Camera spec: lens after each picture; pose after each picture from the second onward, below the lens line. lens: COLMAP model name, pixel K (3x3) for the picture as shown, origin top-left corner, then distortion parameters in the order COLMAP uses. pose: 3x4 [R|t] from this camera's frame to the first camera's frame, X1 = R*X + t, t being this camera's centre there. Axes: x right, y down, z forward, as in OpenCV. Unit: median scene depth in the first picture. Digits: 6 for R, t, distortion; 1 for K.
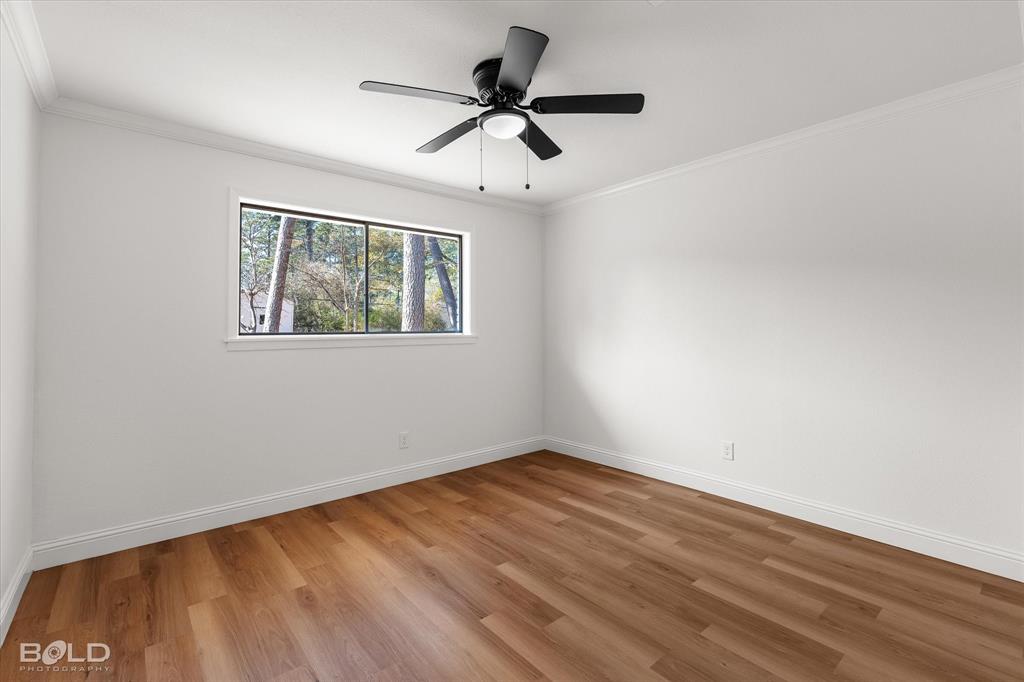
lens RADIAL K [[454.2, 0, 508.4], [0, 454.2, 341.7], [0, 0, 1]] dist [-0.000881, 0.000254]
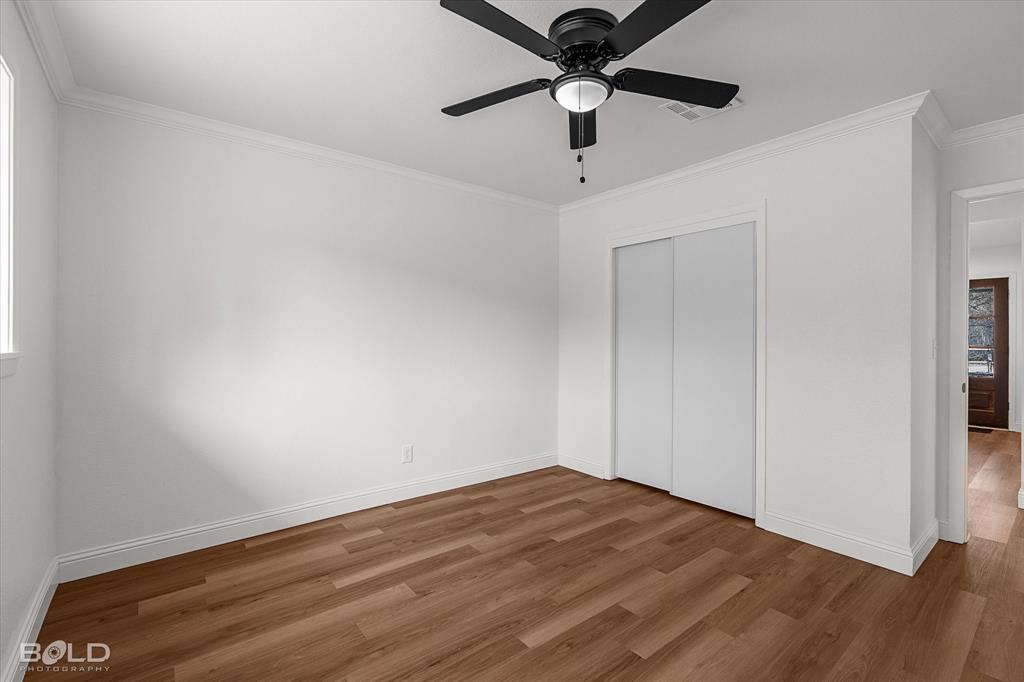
lens RADIAL K [[454.2, 0, 508.4], [0, 454.2, 341.7], [0, 0, 1]] dist [-0.000881, 0.000254]
pose [[0.030089, -0.004001, 0.999539, -0.715692], [0.021779, 0.999757, 0.003346, -0.030762], [-0.999310, 0.021668, 0.030169, 0.888668]]
